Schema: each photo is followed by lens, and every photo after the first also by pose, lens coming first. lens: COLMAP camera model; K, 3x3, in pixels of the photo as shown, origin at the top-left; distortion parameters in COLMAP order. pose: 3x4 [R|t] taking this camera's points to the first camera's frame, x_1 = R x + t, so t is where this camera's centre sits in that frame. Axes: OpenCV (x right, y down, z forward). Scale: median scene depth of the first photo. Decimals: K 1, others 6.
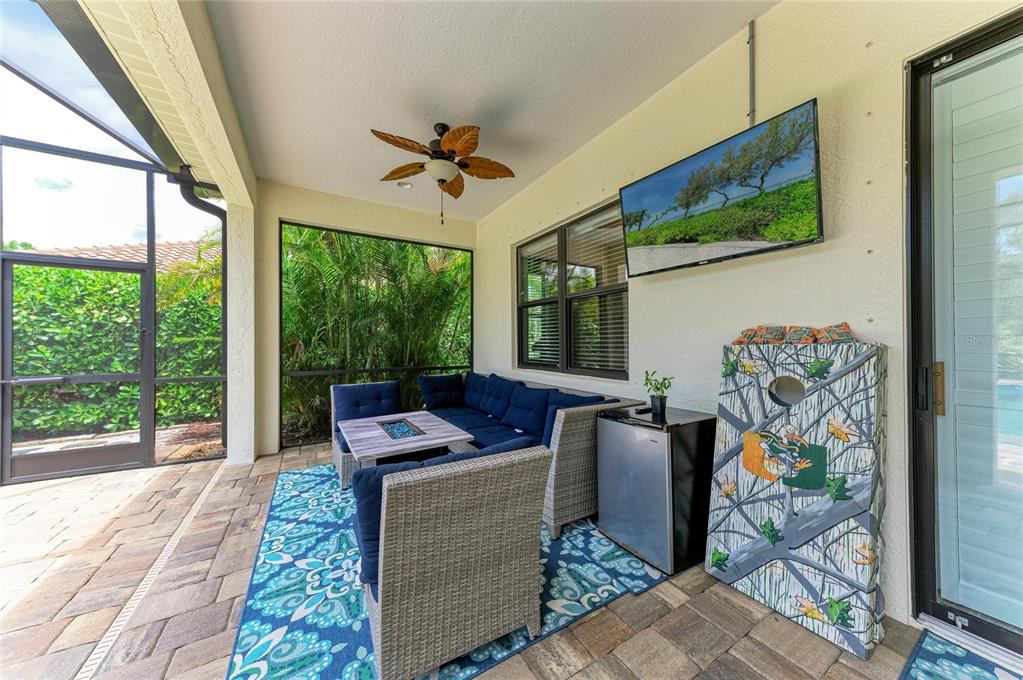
lens RADIAL K [[346.5, 0, 515.8], [0, 346.5, 341.8], [0, 0, 1]] dist [0.023199, -0.004674]
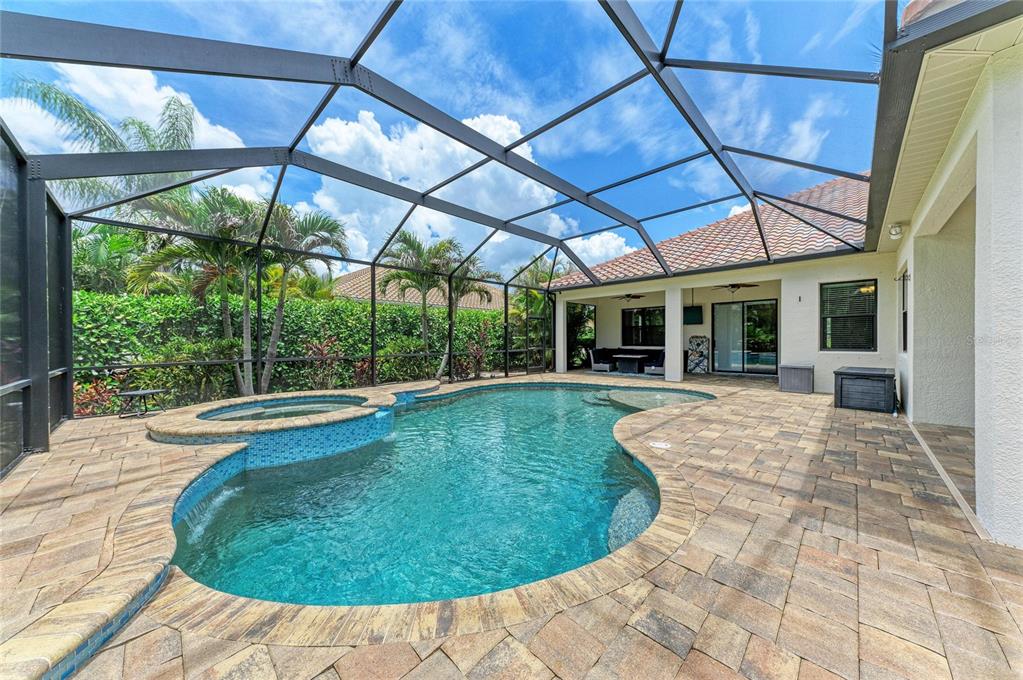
lens RADIAL K [[346.5, 0, 509.0], [0, 346.5, 341.8], [0, 0, 1]] dist [0.023199, -0.004674]
pose [[0.970678, -0.001926, 0.240378, -5.159338], [-0.000609, 0.999945, 0.010472, 0.005483], [-0.240385, -0.010311, 0.970623, -5.477782]]
